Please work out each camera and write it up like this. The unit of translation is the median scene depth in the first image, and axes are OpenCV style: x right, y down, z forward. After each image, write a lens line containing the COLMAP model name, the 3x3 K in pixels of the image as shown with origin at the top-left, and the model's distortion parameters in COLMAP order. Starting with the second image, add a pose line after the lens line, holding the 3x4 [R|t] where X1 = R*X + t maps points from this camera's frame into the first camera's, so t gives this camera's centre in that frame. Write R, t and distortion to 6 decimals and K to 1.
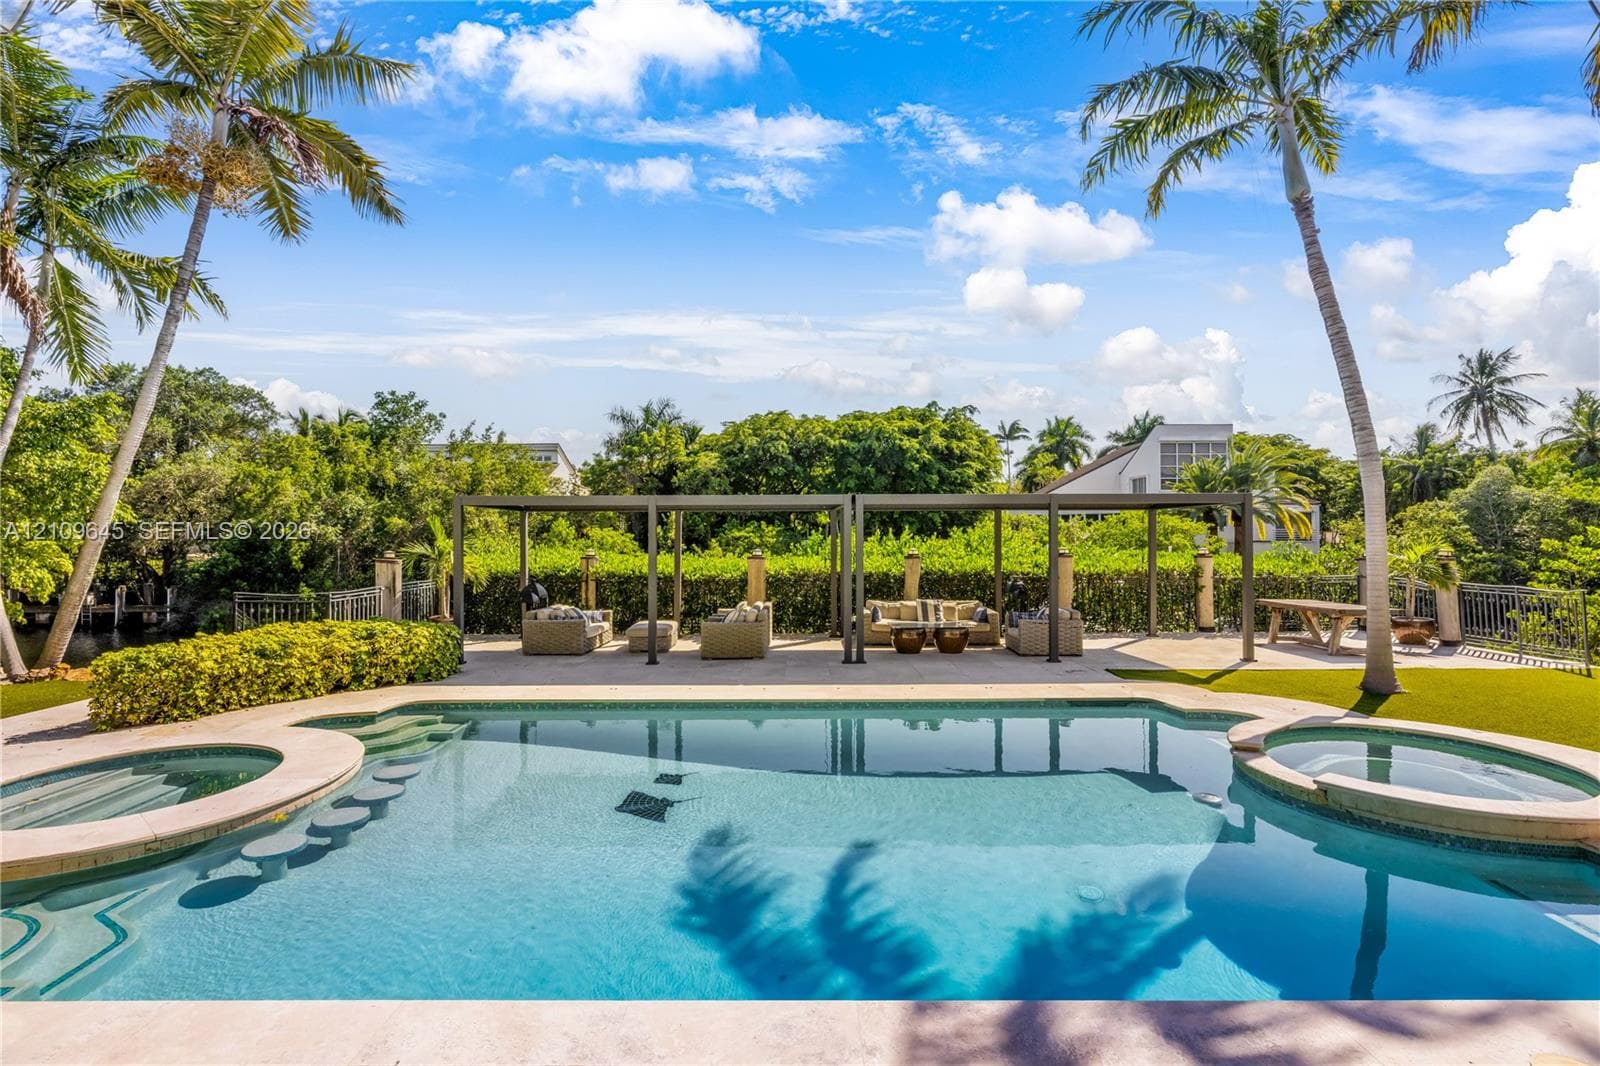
lens RADIAL K [[774.2, 0, 797.3], [0, 774.2, 536.4], [0, 0, 1]] dist [0.006065, -0.000182]
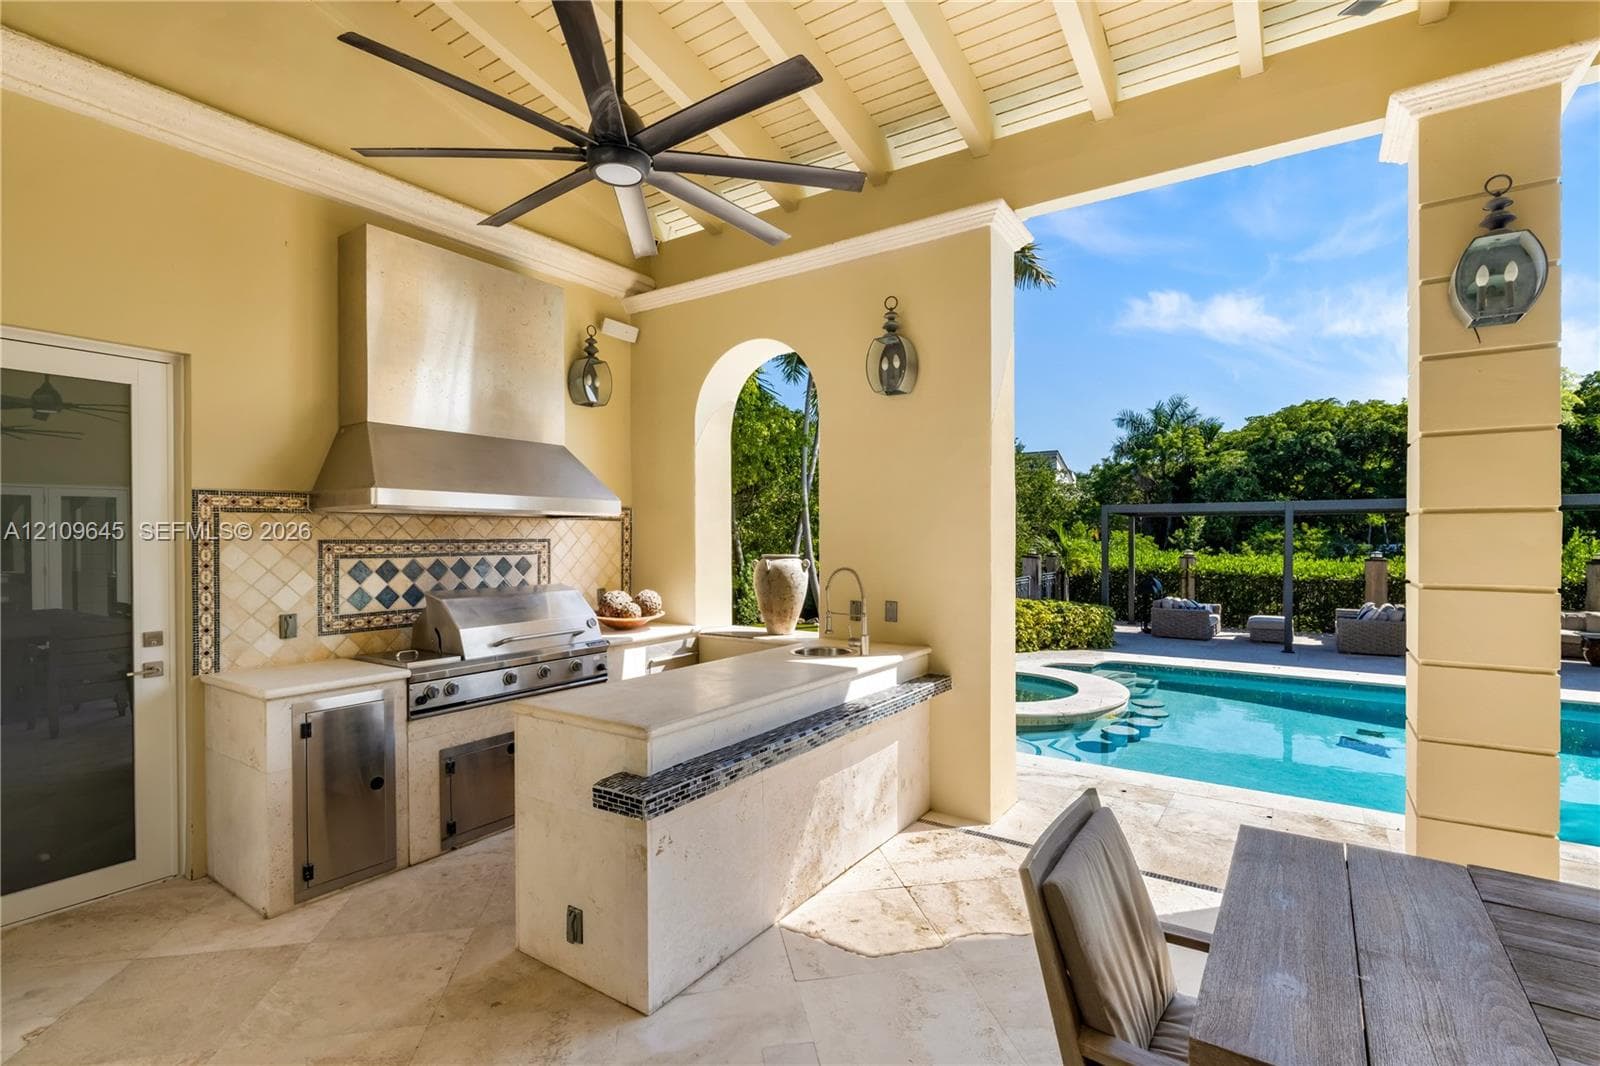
lens RADIAL K [[749.5, 0, 795.9], [0, 749.5, 548.9], [0, 0, 1]] dist [0.004085, 0.001510]
pose [[0.827068, 0.009246, -0.562026, -0.052263], [-0.002022, 0.999907, 0.013474, 0.000957], [0.562098, -0.010008, 0.827010, -0.088024]]
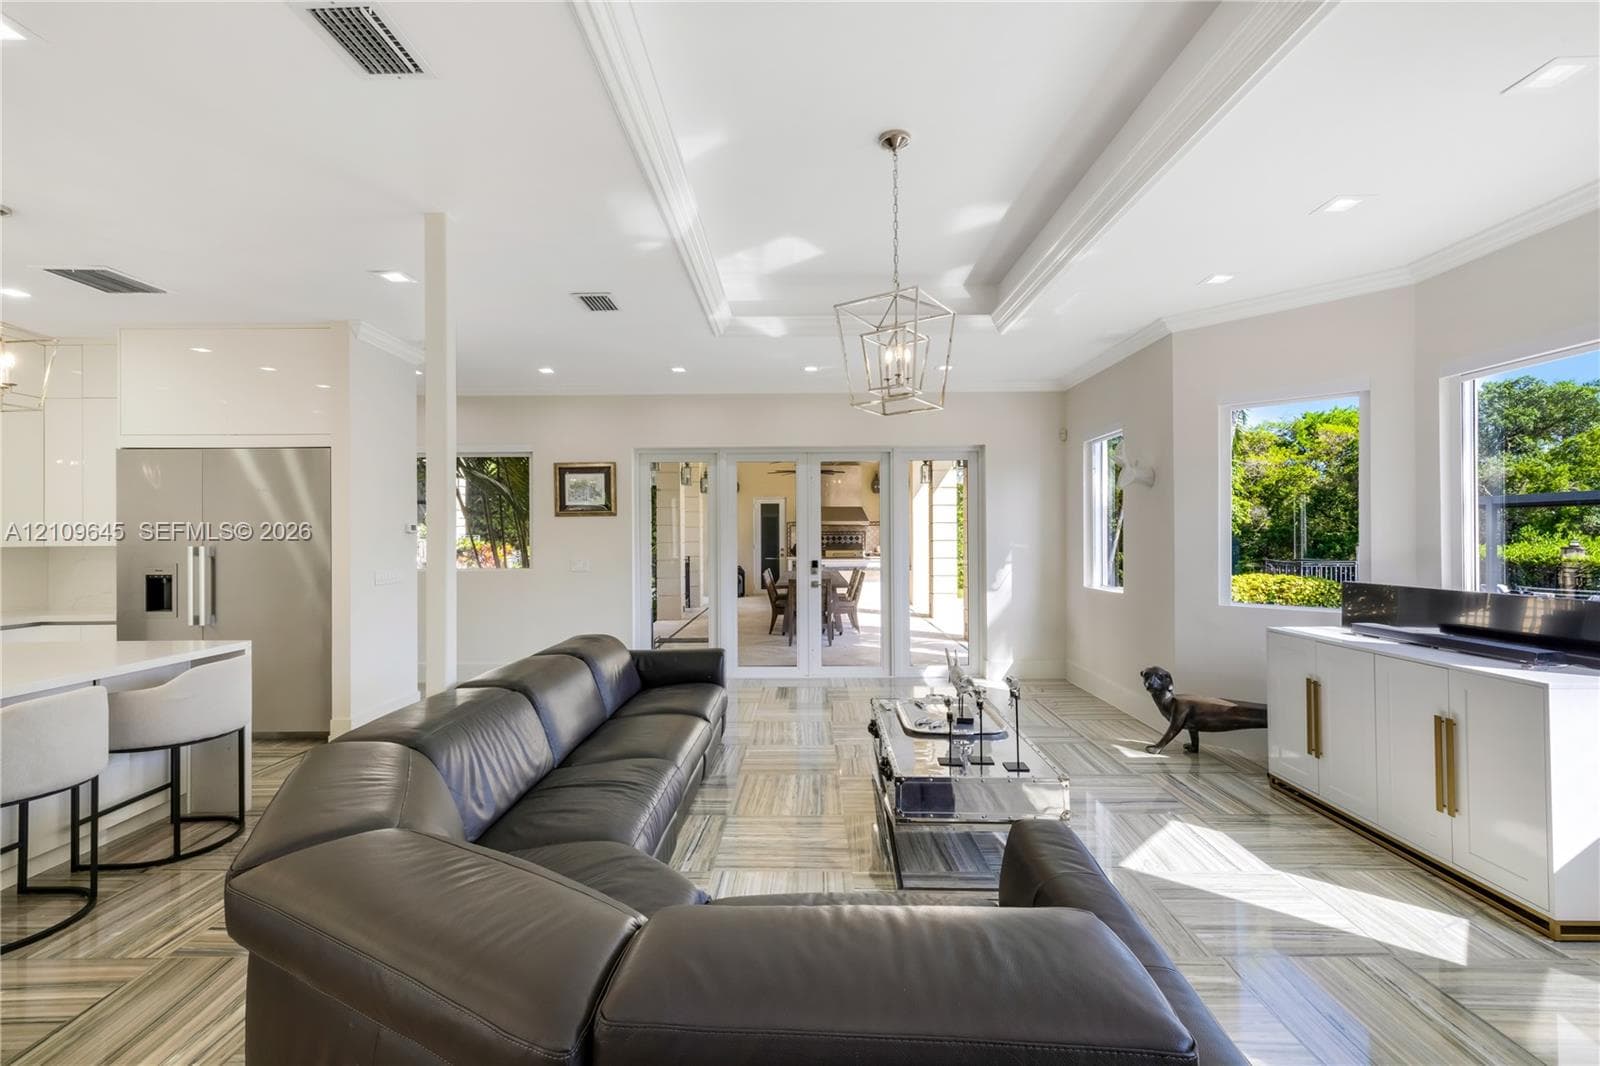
lens RADIAL K [[774.2, 0, 792.3], [0, 774.2, 529.0], [0, 0, 1]] dist [0.006065, -0.000182]
pose [[-0.008828, 0.004040, -0.999953, 0.351366], [0.001258, 0.999991, 0.004029, -0.002500], [0.999960, -0.001222, -0.008833, -0.044701]]
